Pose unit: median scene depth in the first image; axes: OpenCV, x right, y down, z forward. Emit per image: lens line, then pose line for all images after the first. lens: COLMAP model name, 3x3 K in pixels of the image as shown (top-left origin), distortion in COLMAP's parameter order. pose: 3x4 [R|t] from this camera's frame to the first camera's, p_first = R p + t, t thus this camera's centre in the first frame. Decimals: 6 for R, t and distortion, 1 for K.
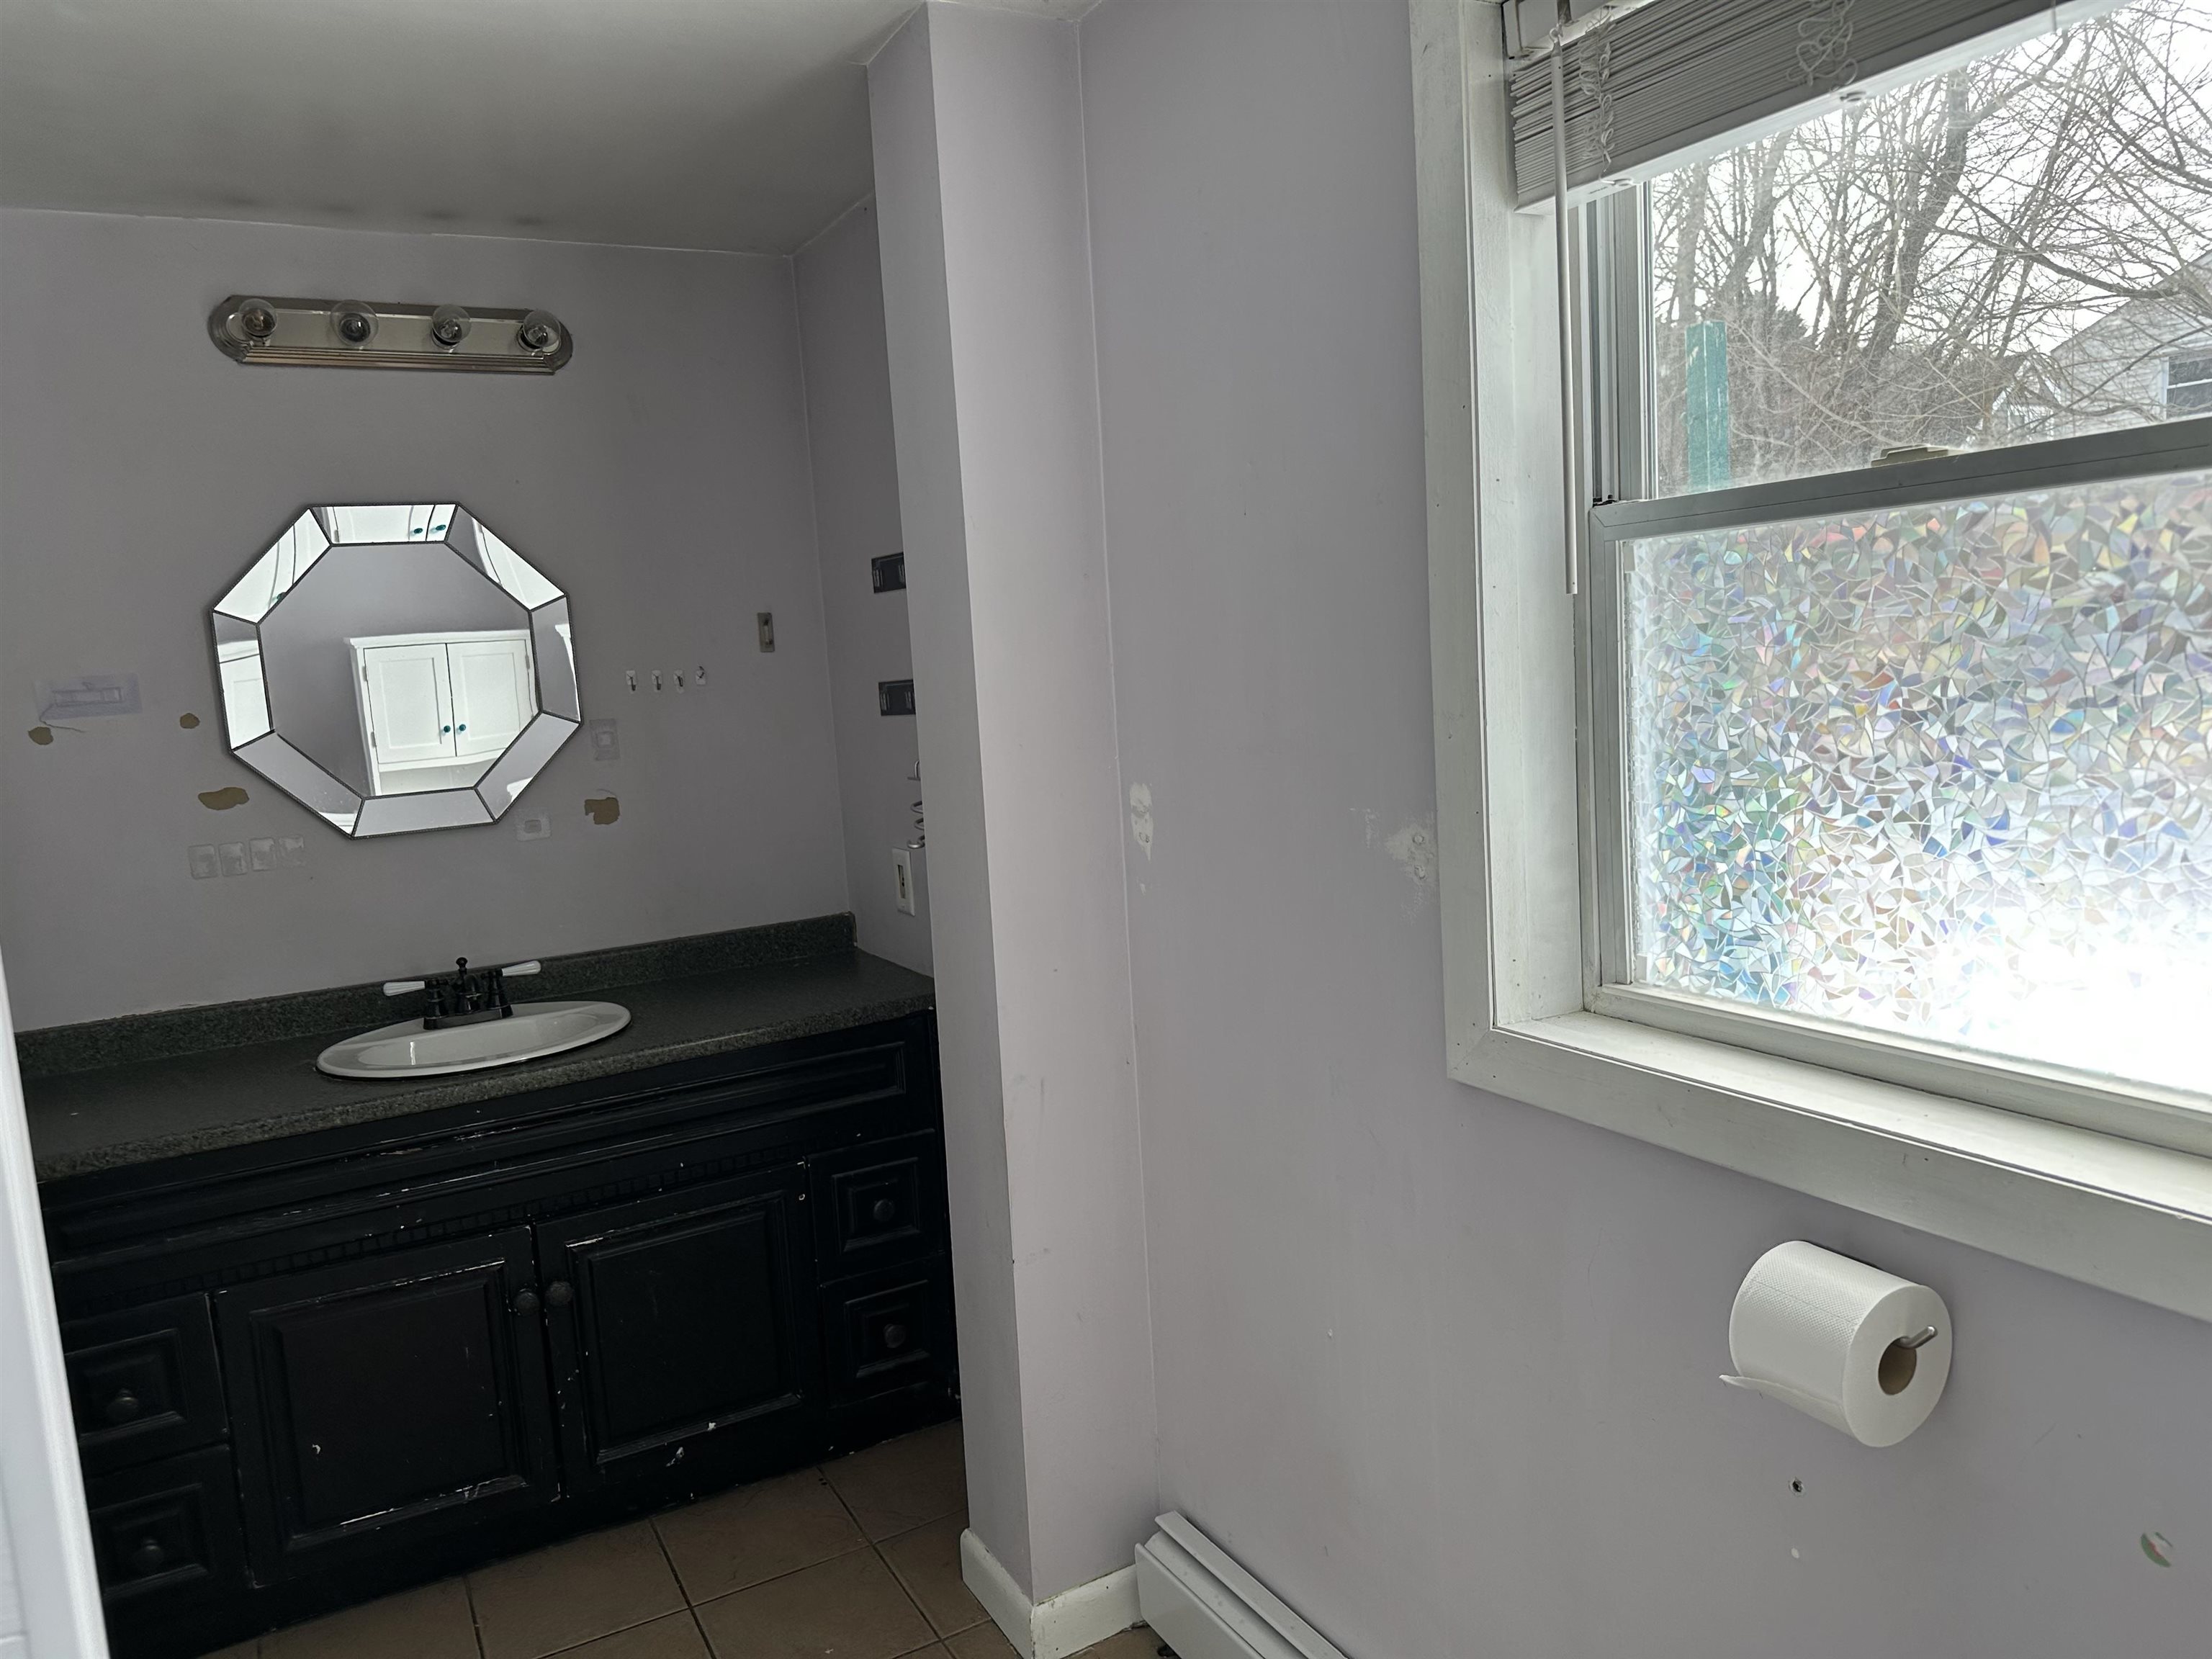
lens RADIAL K [[1568.1, 0, 1106.0], [0, 1568.1, 829.5], [0, 0, 1]] dist [0.063747, -0.094217]
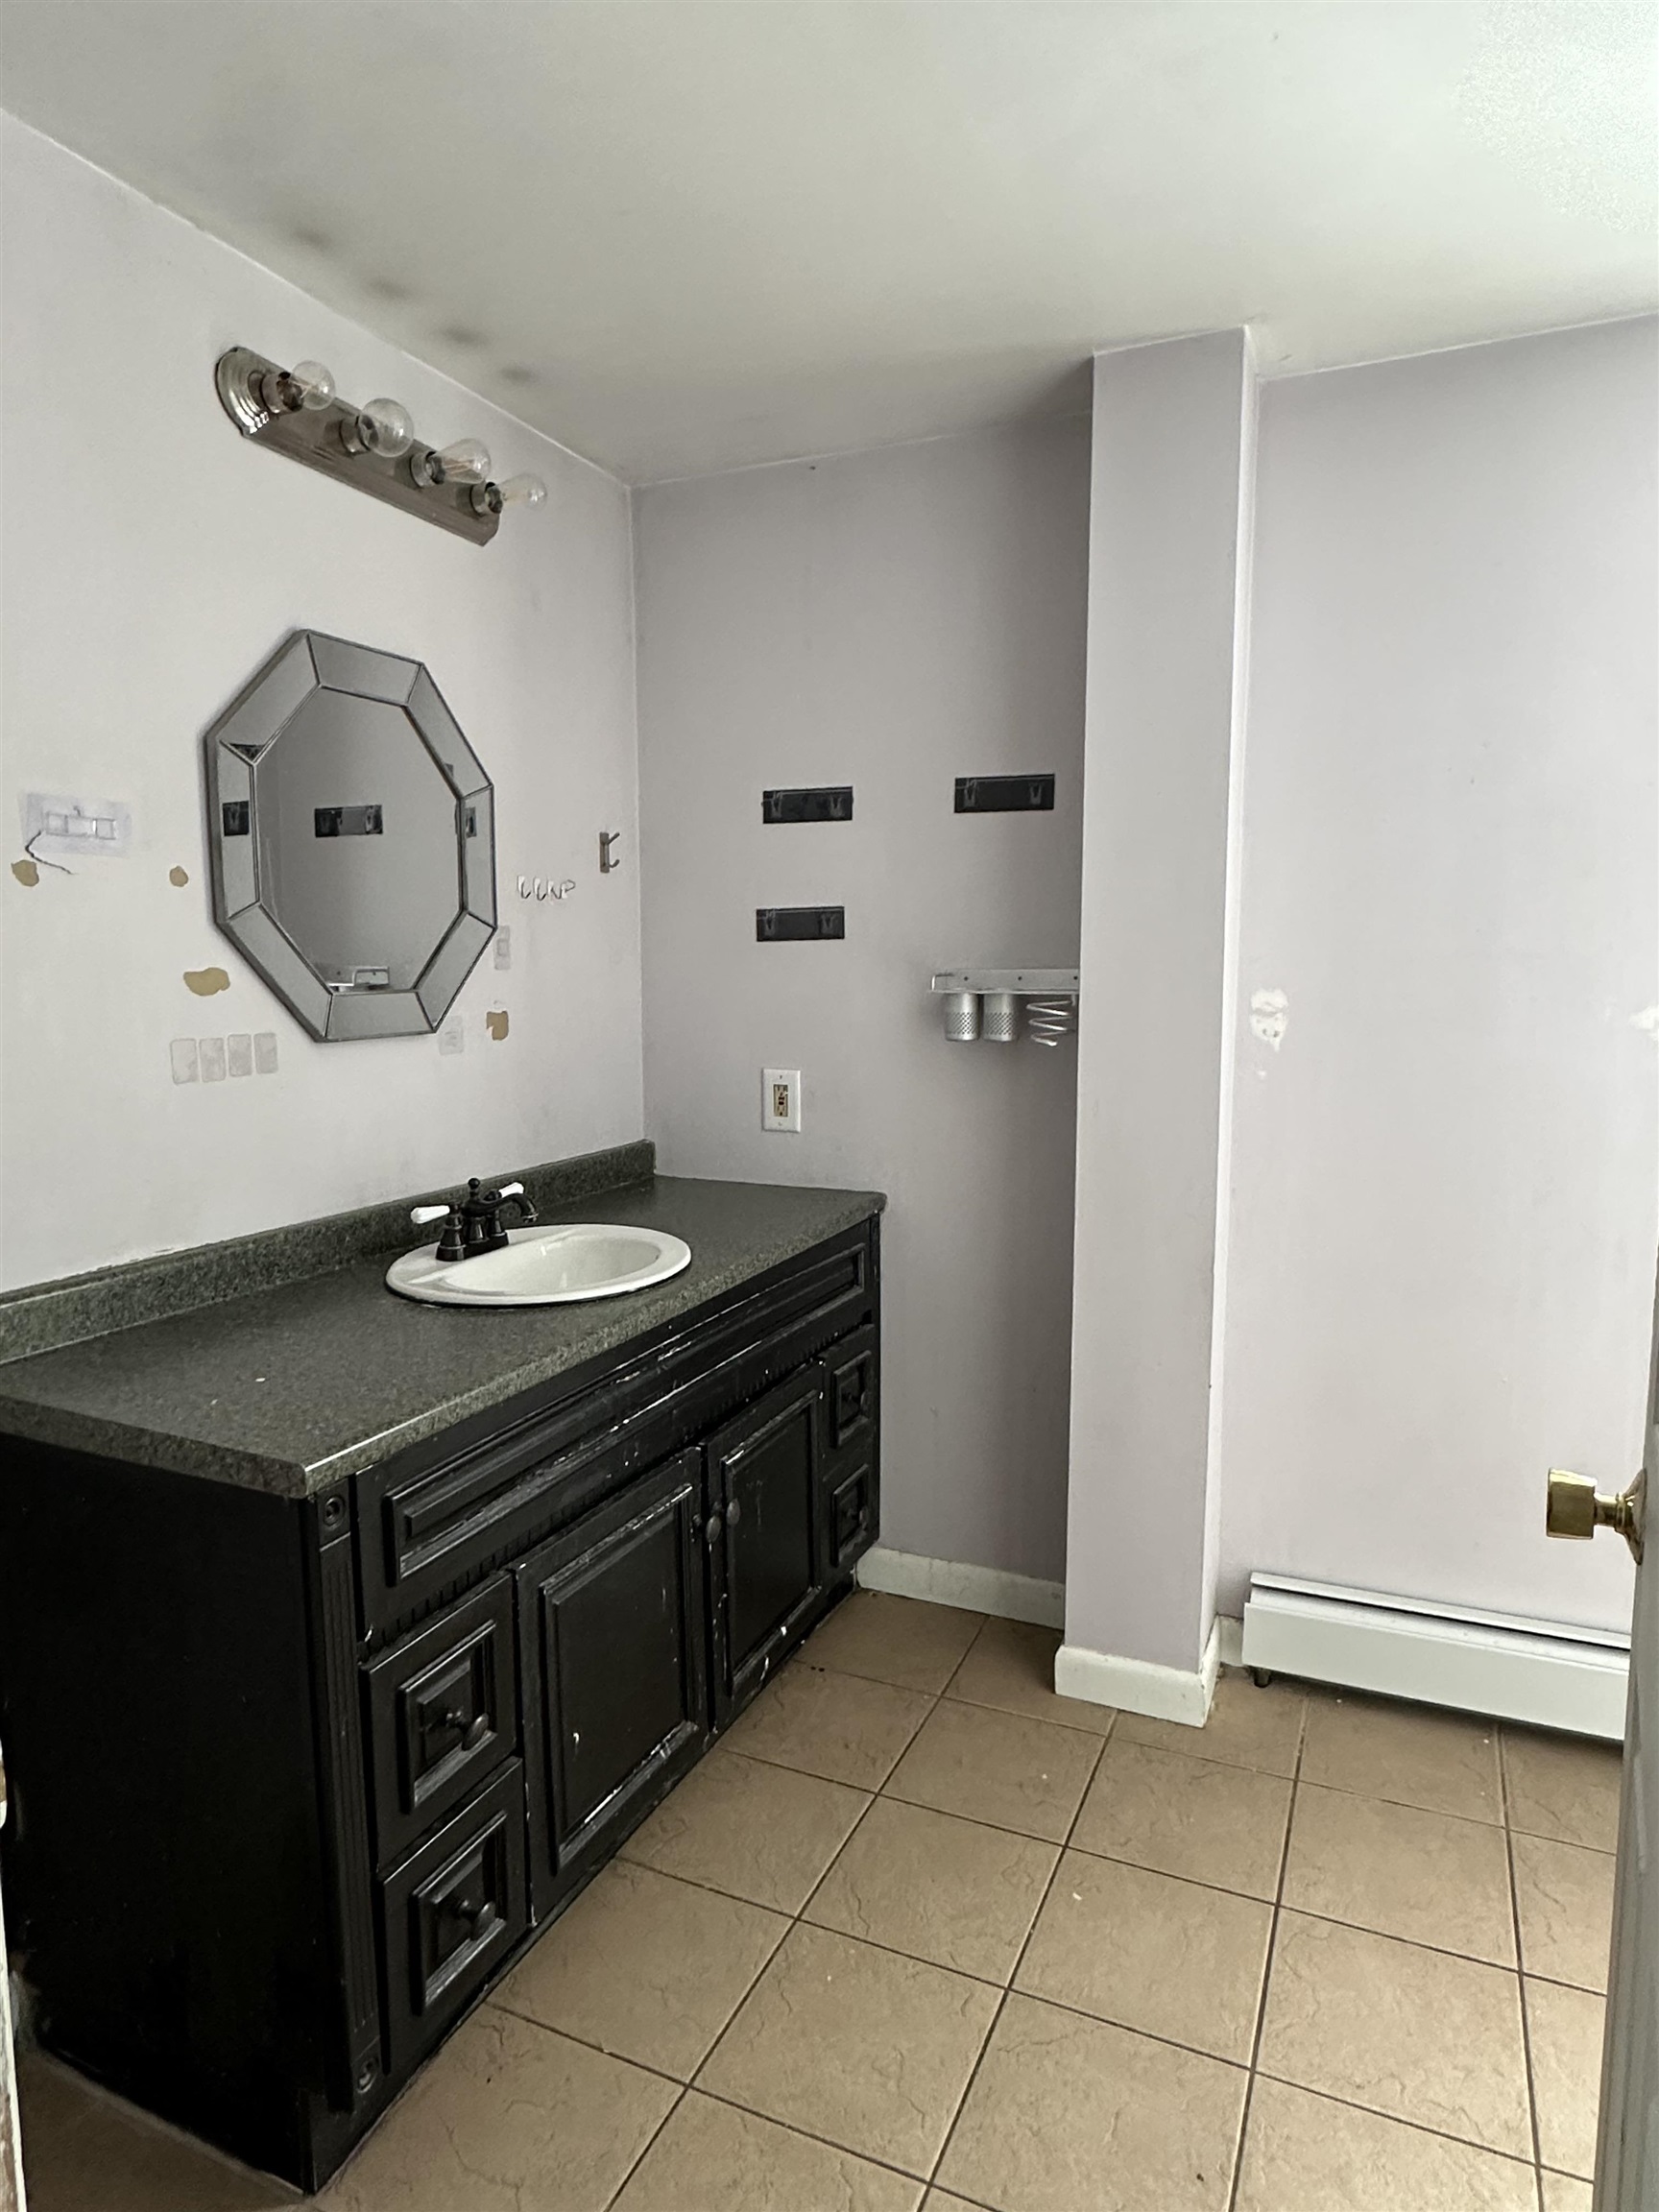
lens RADIAL K [[1336.0, 0, 829.5], [0, 1336.0, 1106.0], [0, 0, 1]] dist [0.003073, 0.000611]
pose [[0.789994, -0.005047, 0.613093, -0.719769], [0.020931, 0.999605, -0.018741, 0.060222], [-0.612757, 0.027638, 0.789788, 0.297635]]
